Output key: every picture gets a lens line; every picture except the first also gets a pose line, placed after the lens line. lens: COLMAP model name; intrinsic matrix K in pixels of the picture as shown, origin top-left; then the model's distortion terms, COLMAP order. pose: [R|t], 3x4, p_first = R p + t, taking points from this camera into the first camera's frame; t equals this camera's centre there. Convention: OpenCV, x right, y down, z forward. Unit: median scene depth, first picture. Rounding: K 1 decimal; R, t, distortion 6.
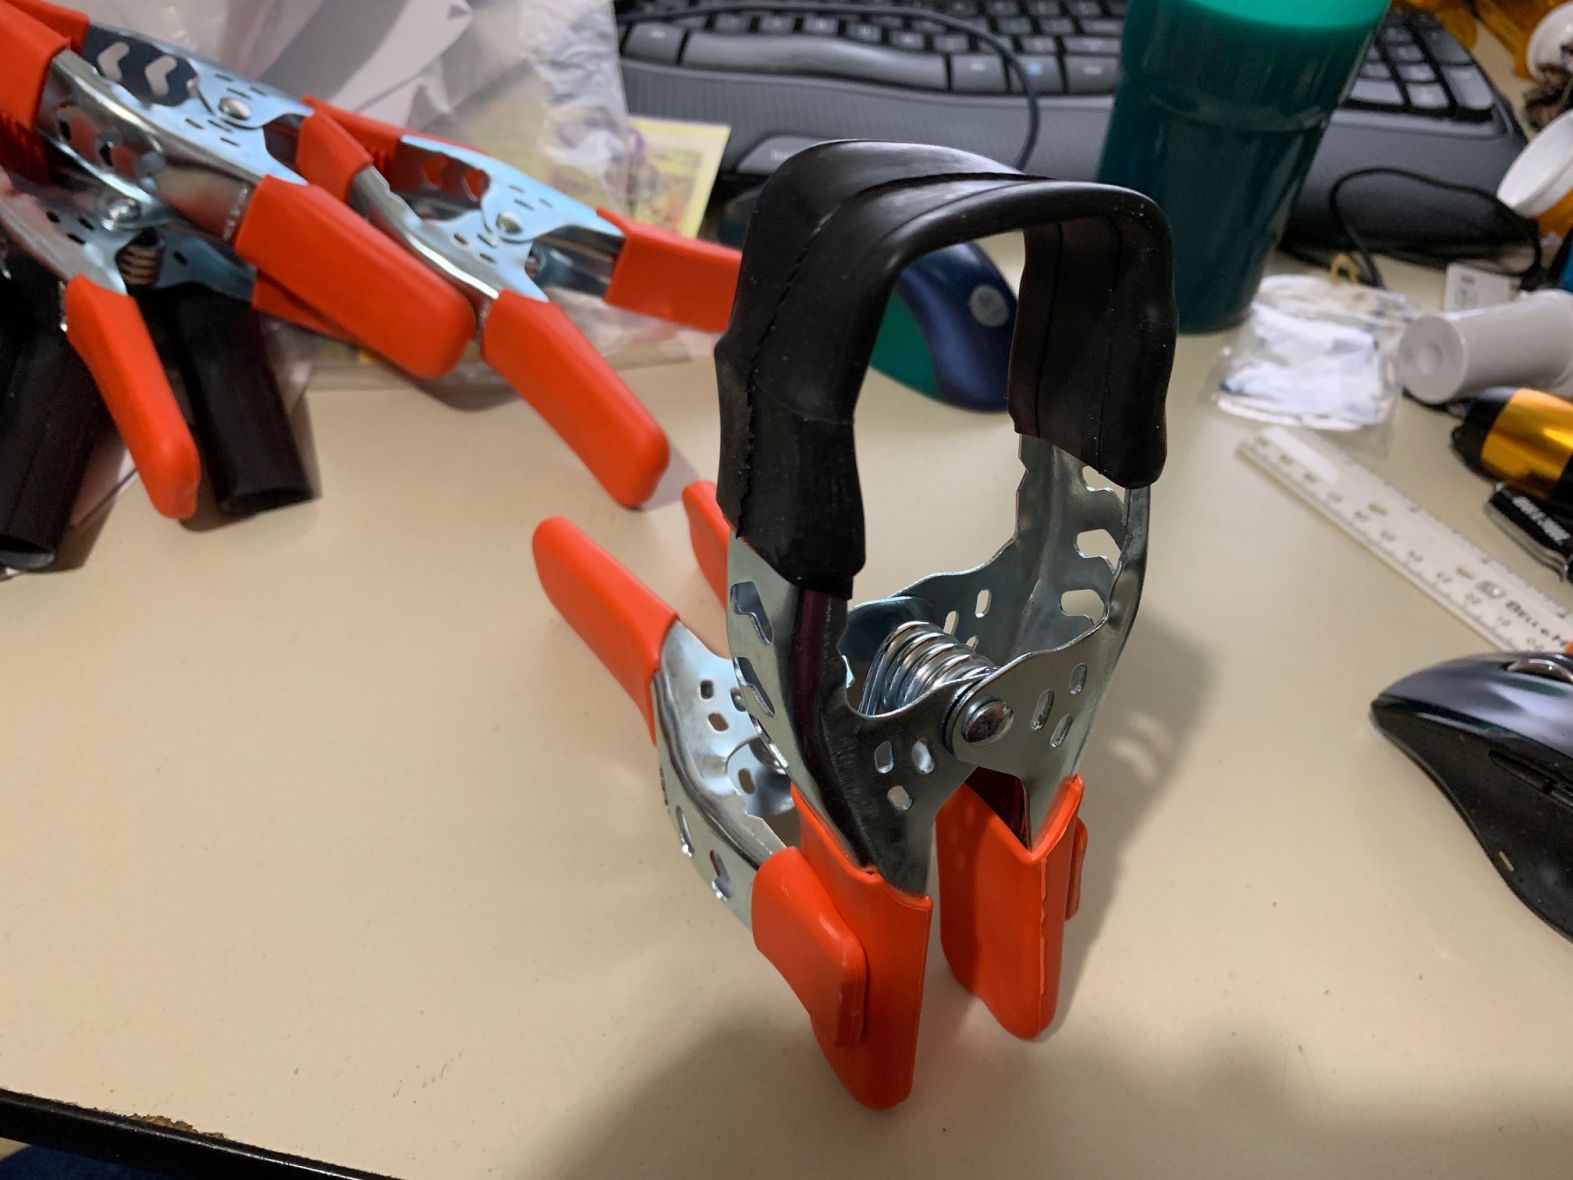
lens RADIAL K [[1237.6, 0, 786.5], [0, 1237.6, 590.0], [0, 0, 1]] dist [-0.004131, -0.001354]
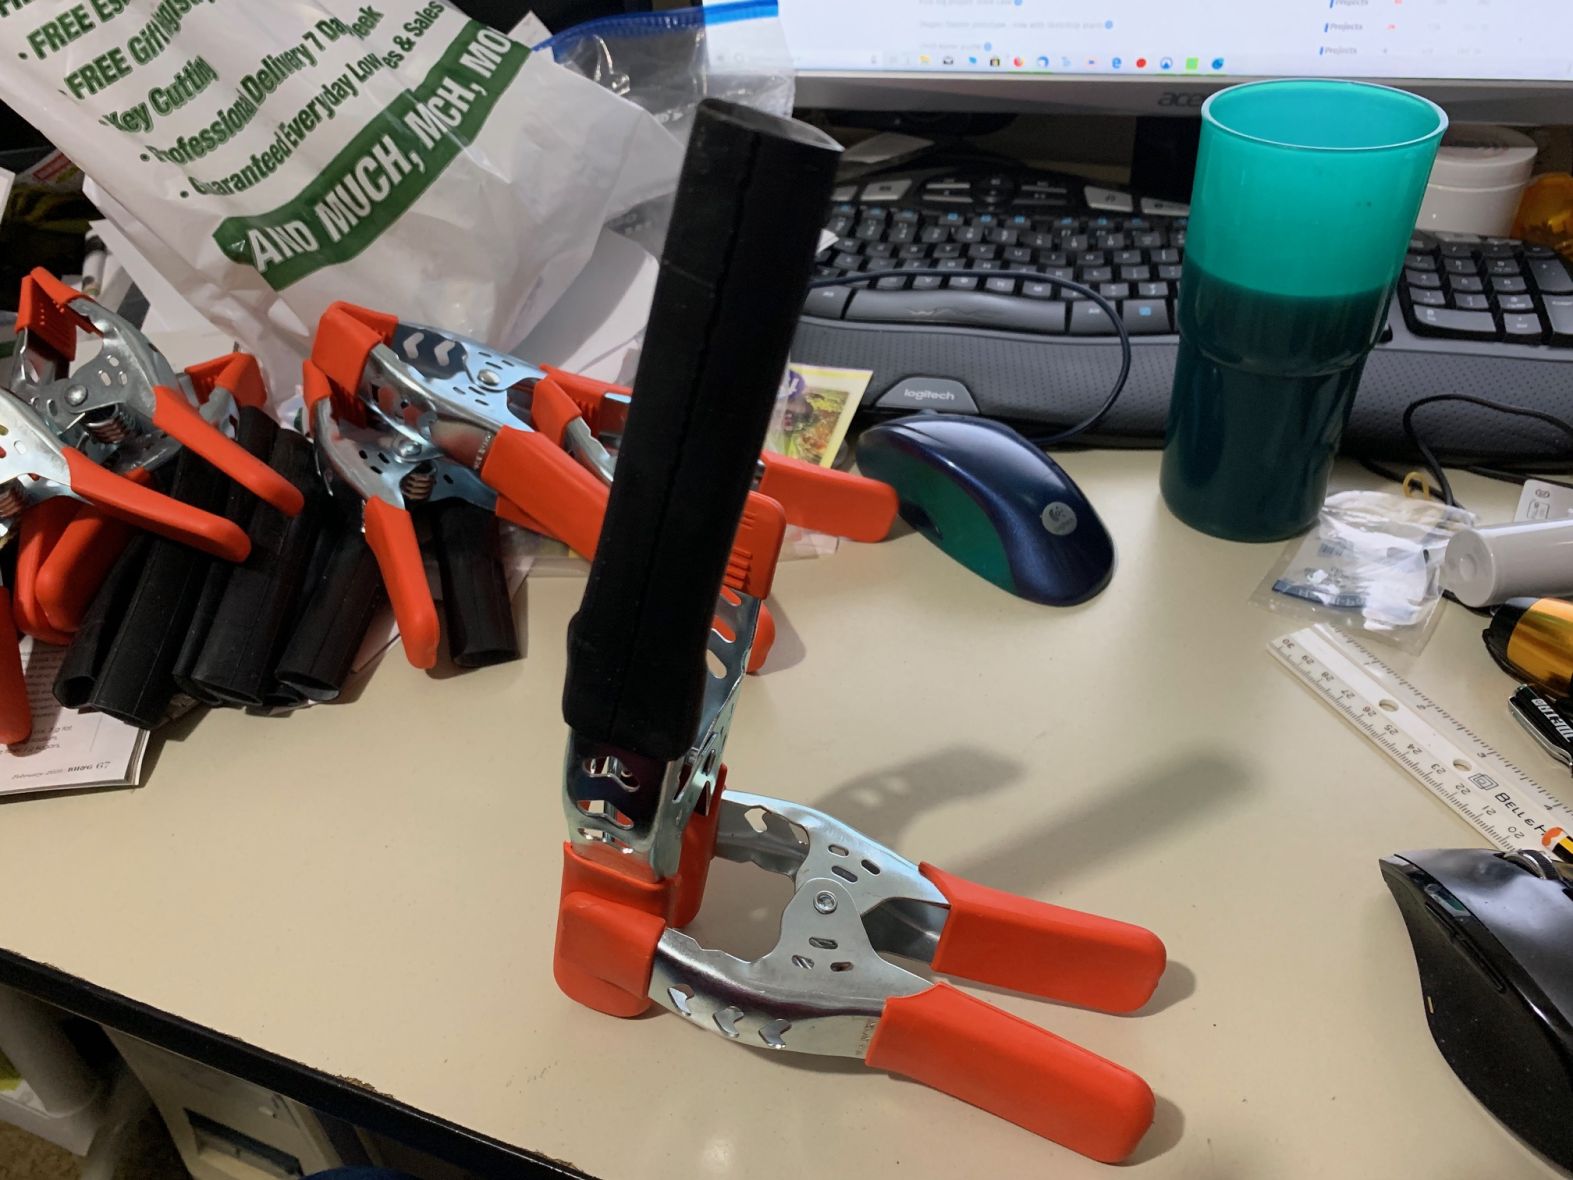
lens RADIAL K [[1246.0, 0, 786.5], [0, 1246.0, 590.0], [0, 0, 1]] dist [0.076560, -0.135661]
pose [[0.975115, 0.024286, -0.220364, 0.174204], [-0.052988, 0.990704, -0.125291, 0.007665], [0.215272, 0.133850, 0.967338, -0.233836]]
